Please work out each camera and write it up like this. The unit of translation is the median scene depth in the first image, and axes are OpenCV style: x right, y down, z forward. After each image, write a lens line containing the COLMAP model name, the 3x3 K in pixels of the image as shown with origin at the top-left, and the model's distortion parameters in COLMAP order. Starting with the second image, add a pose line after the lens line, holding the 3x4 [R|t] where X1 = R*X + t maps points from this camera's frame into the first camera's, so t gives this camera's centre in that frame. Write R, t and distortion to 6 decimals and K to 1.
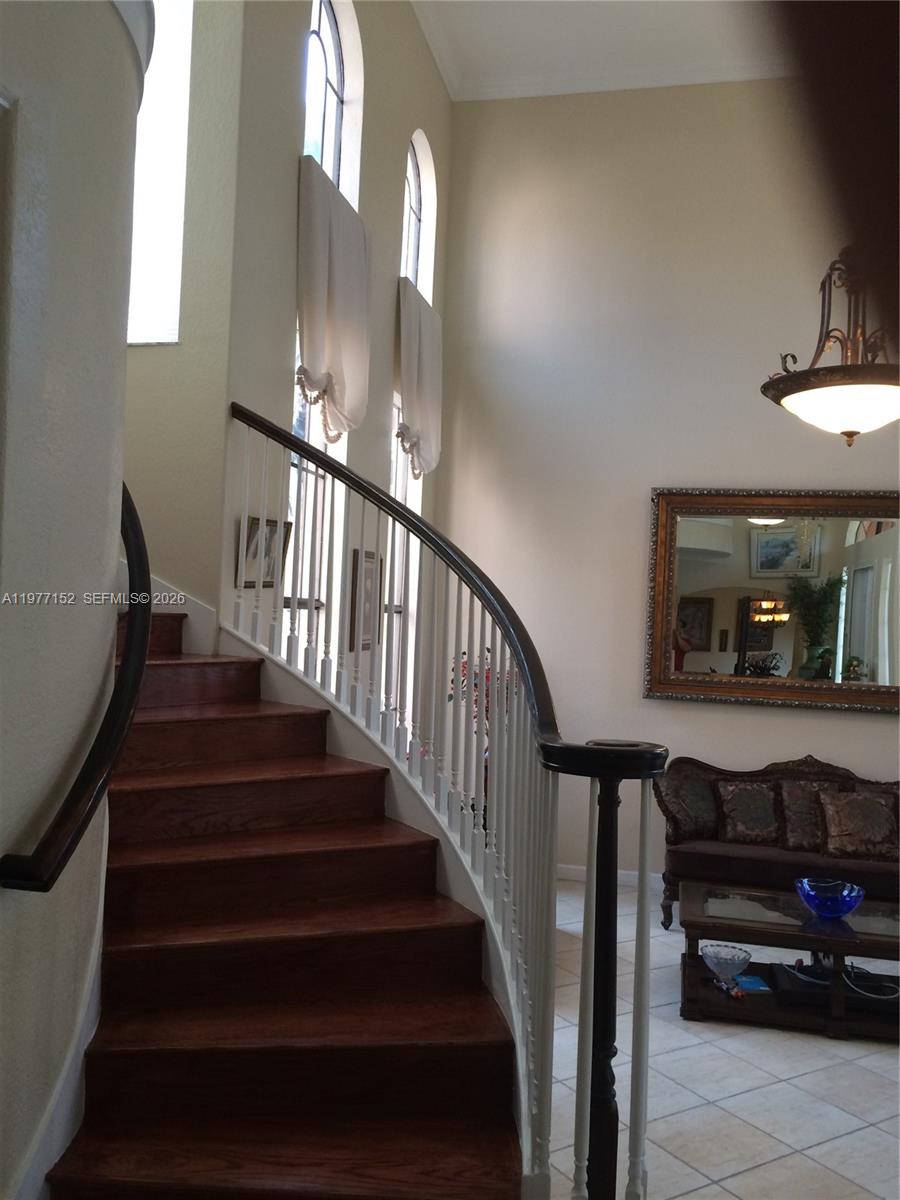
lens RADIAL K [[1034.9, 0, 442.8], [0, 1034.9, 598.3], [0, 0, 1]] dist [0.083212, -0.104163]
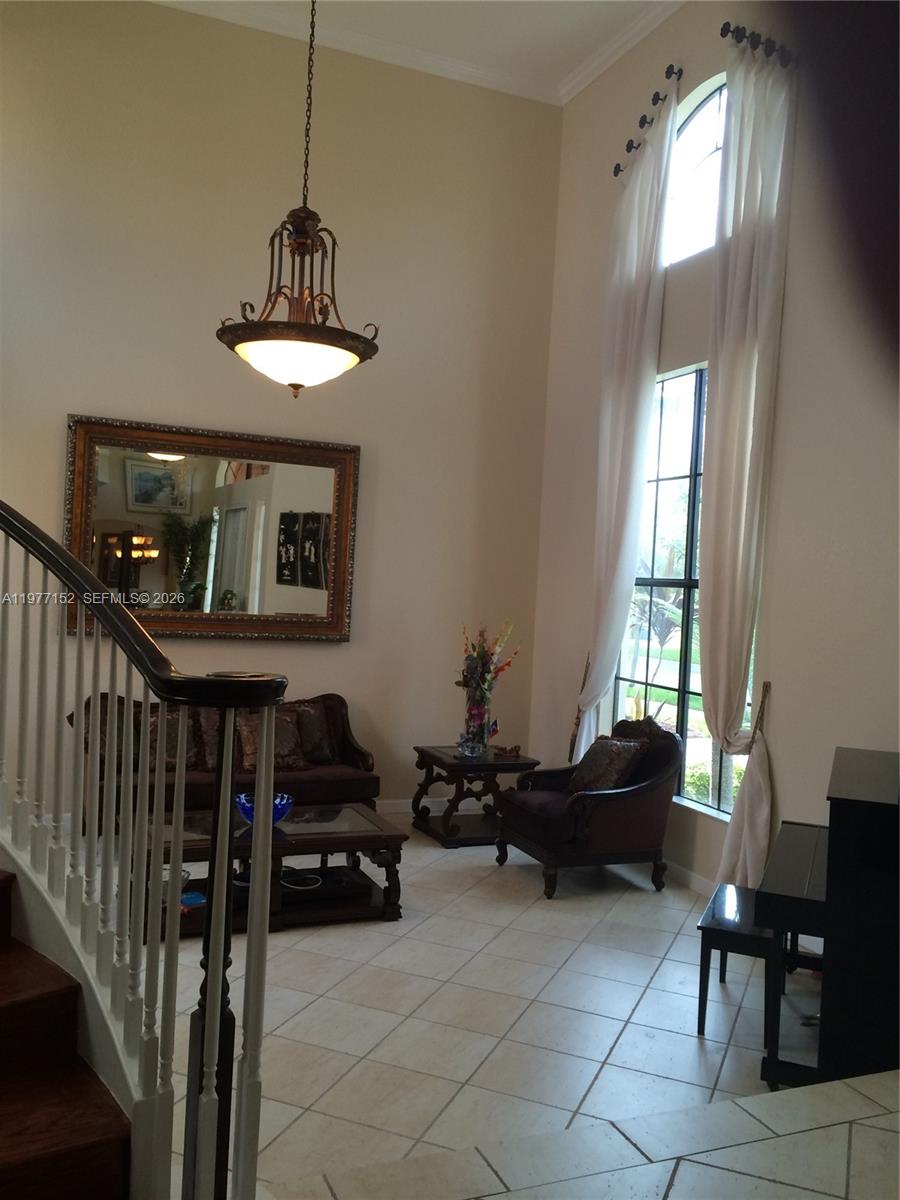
lens RADIAL K [[1034.9, 0, 454.0], [0, 1034.9, 600.8], [0, 0, 1]] dist [0.083212, -0.104163]
pose [[0.808244, -0.011816, 0.588728, -0.086568], [-0.027082, 0.997995, 0.057209, -0.000234], [-0.588224, -0.062183, 0.806304, 0.010490]]
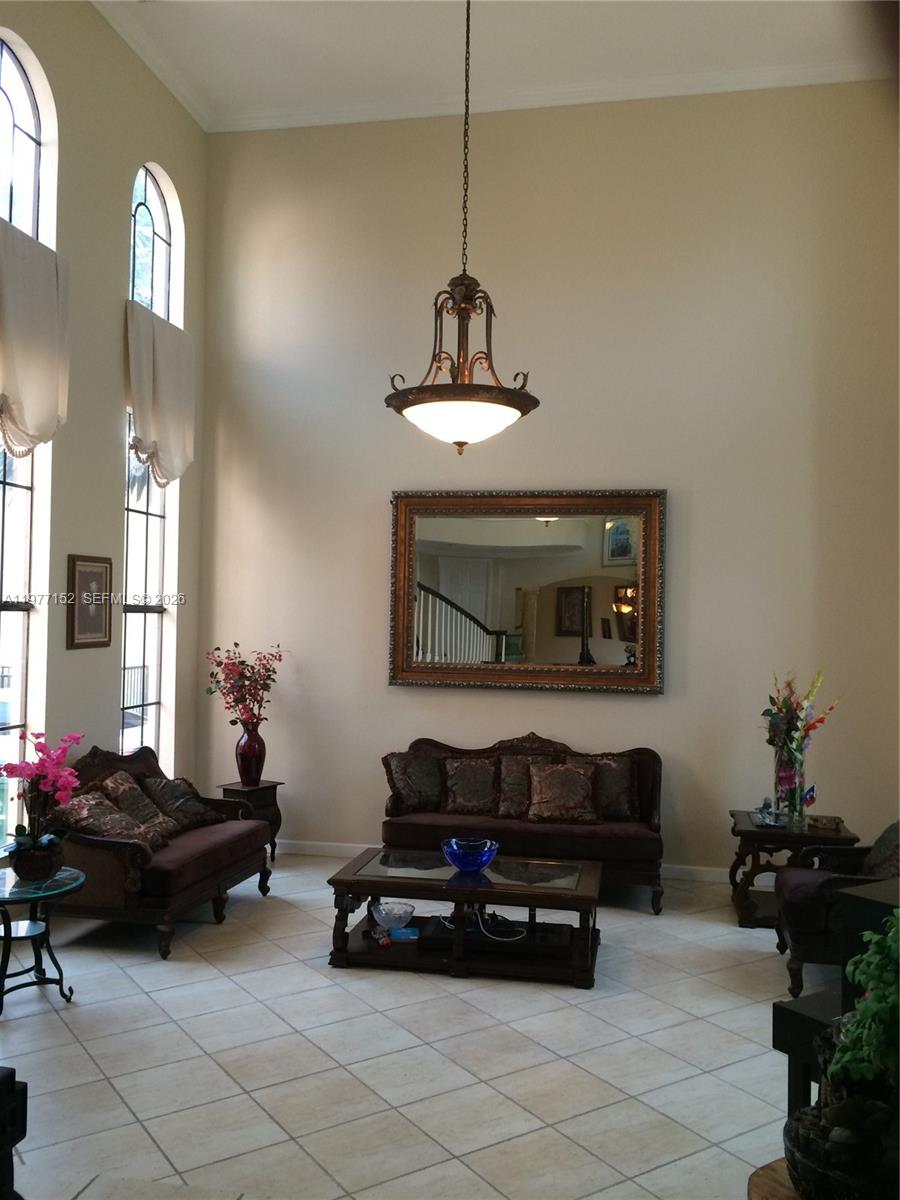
lens RADIAL K [[1034.9, 0, 453.3], [0, 1034.9, 597.4], [0, 0, 1]] dist [0.083212, -0.104163]
pose [[0.999119, -0.024097, 0.034361, 0.246402], [0.024142, 0.999708, -0.000886, 0.007677], [-0.034330, 0.001715, 0.999409, -0.090869]]
